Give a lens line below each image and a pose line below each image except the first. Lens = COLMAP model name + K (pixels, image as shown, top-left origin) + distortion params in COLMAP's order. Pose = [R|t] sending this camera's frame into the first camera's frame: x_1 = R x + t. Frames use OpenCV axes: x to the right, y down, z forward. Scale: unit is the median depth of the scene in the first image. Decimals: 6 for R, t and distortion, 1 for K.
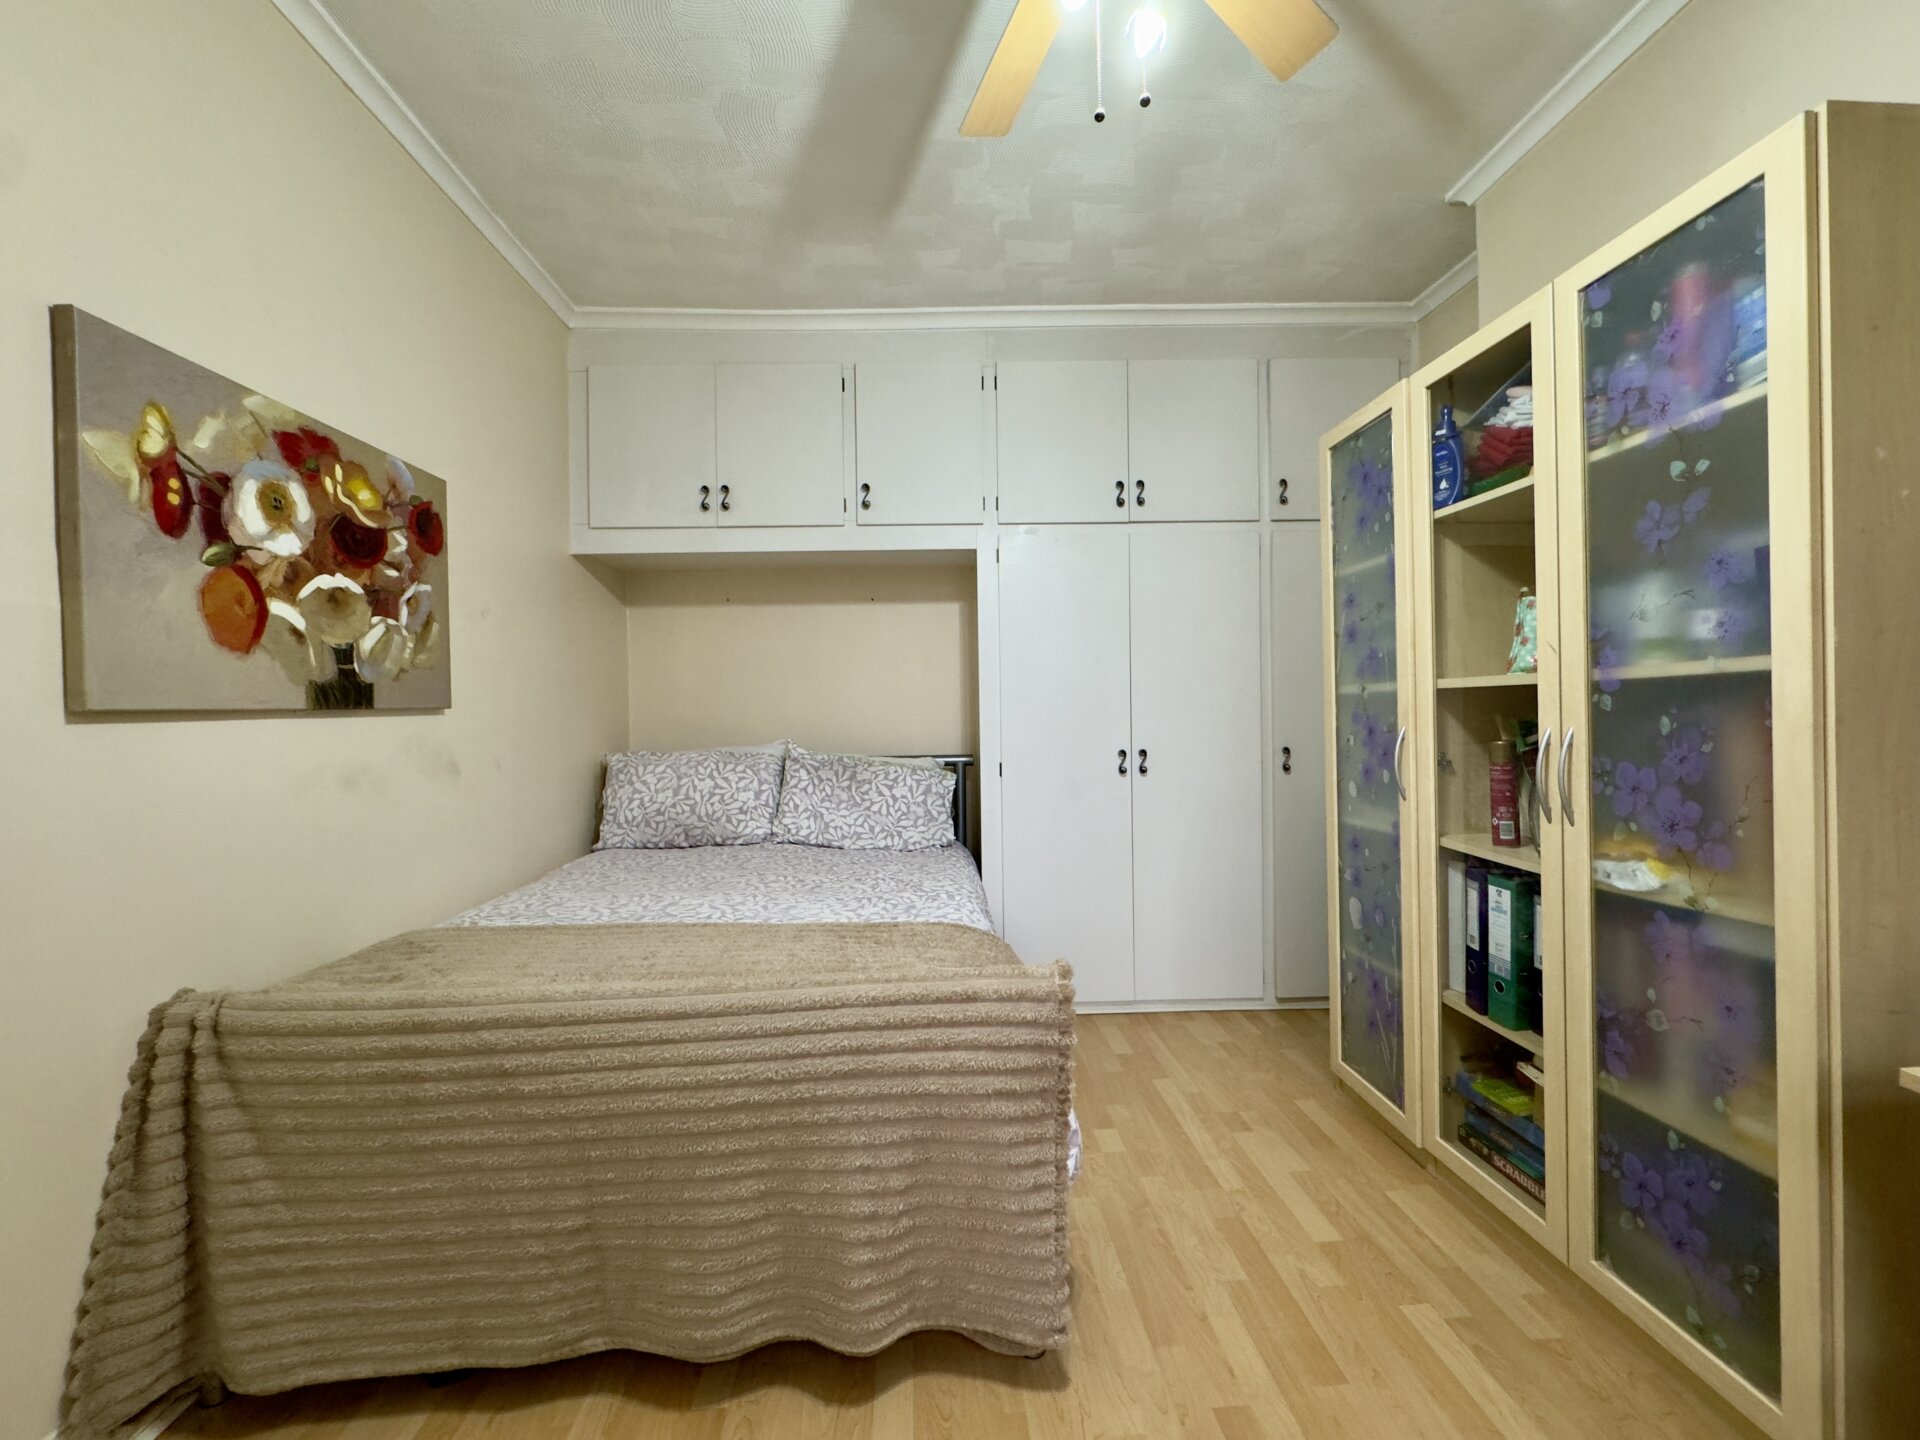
lens RADIAL K [[765.7, 0, 965.0], [0, 765.7, 717.0], [0, 0, 1]] dist [-0.003010, 0.000227]
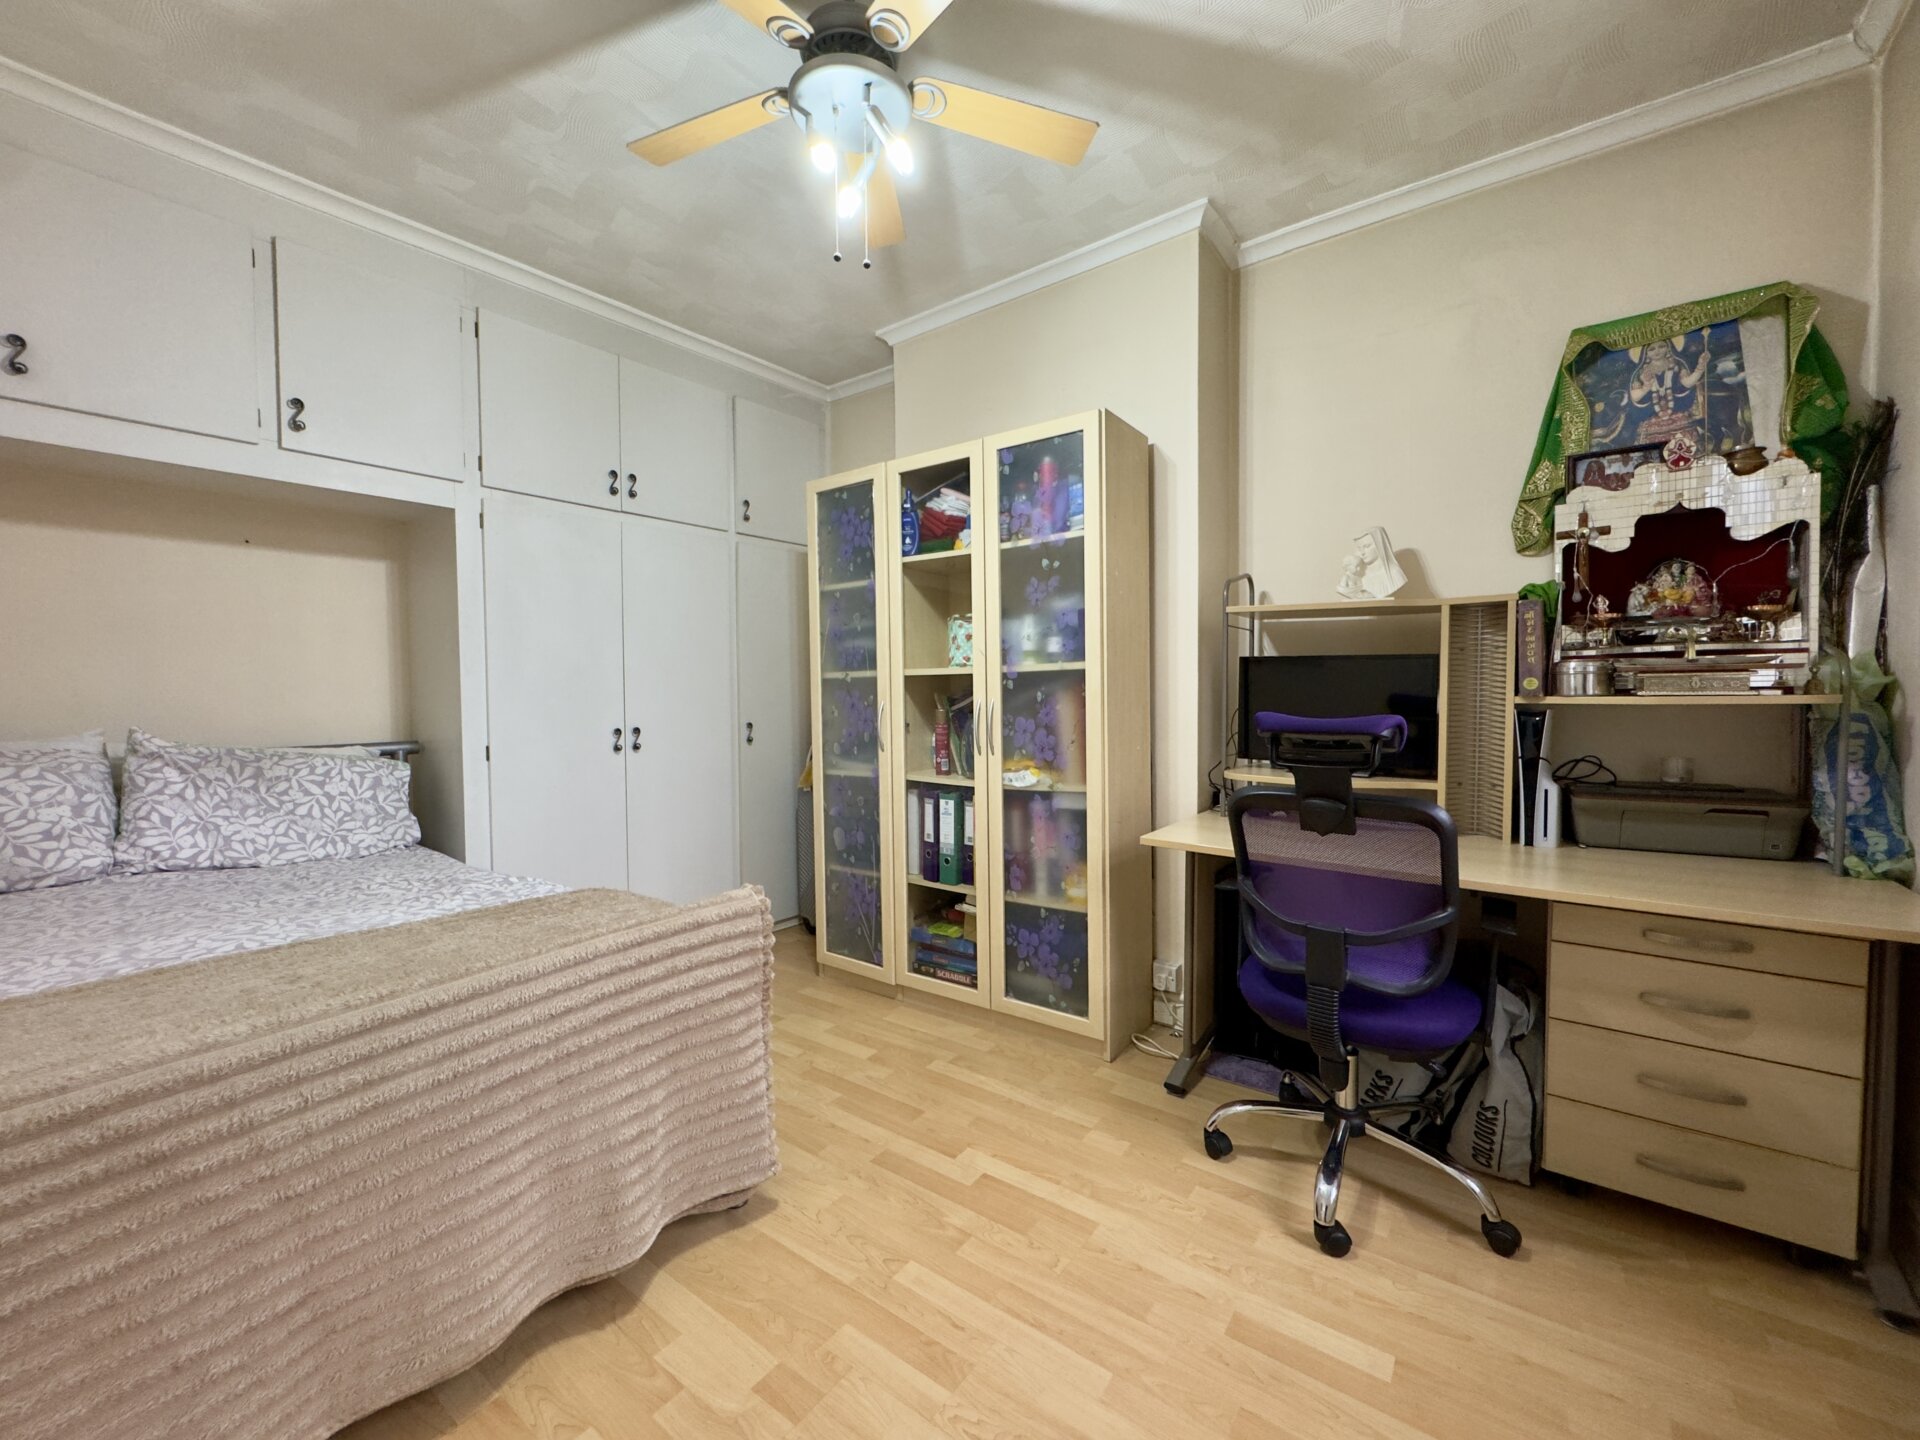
lens RADIAL K [[765.7, 0, 959.9], [0, 765.7, 717.7], [0, 0, 1]] dist [-0.003010, 0.000227]
pose [[0.636925, -0.014500, 0.770789, -0.859707], [0.005215, 0.999881, 0.014500, 0.043695], [-0.770908, -0.005216, 0.636925, -0.078964]]
